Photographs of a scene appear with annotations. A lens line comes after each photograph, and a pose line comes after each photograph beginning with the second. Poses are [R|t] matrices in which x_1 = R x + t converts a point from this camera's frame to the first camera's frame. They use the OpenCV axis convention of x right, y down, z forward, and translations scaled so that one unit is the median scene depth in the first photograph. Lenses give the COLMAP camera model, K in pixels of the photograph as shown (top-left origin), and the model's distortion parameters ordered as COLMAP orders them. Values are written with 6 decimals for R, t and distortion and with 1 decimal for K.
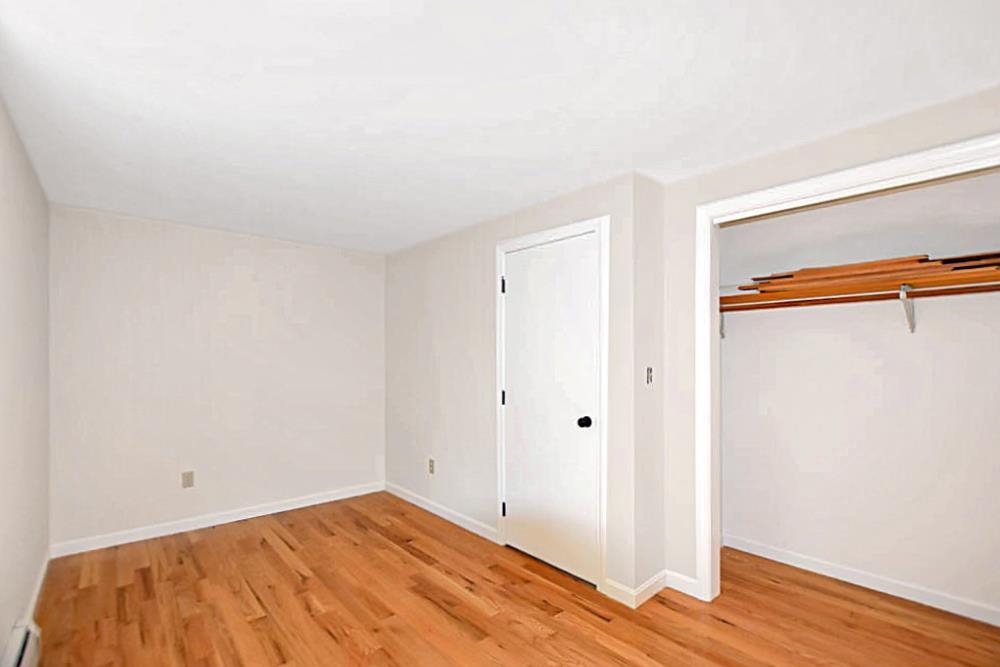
lens RADIAL K [[446.5, 0, 498.9], [0, 446.5, 330.1], [0, 0, 1]] dist [0.000931, 0.000293]
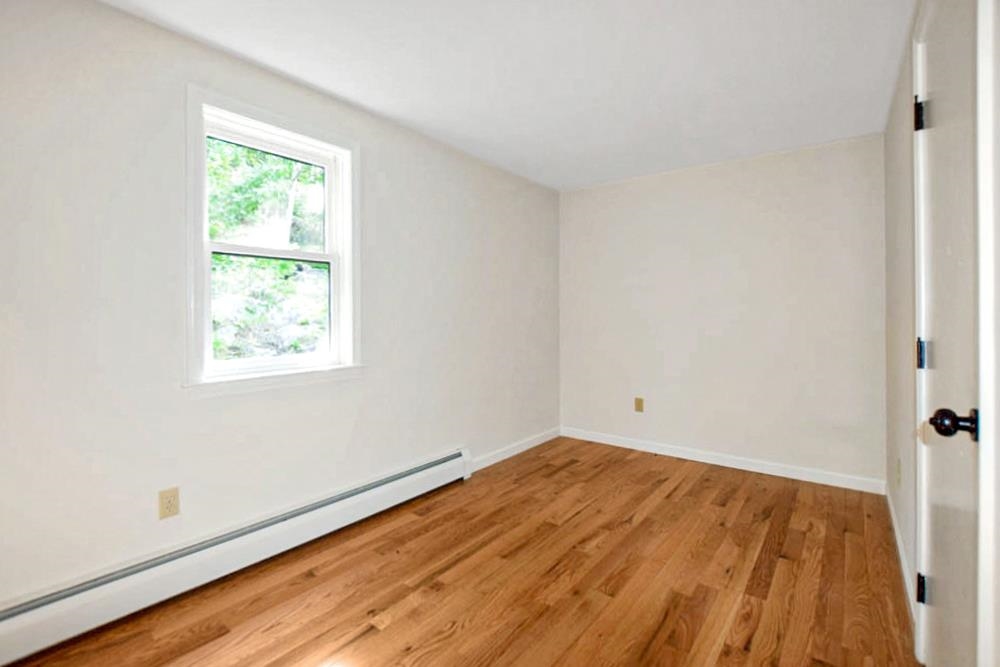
lens RADIAL K [[467.5, 0, 515.2], [0, 467.5, 316.2], [0, 0, 1]] dist [-0.000659, 0.000252]
pose [[0.221275, 0.006178, -0.975192, 0.428400], [0.059607, 0.998025, 0.019847, 0.087434], [0.973388, -0.062520, 0.220469, 0.539110]]
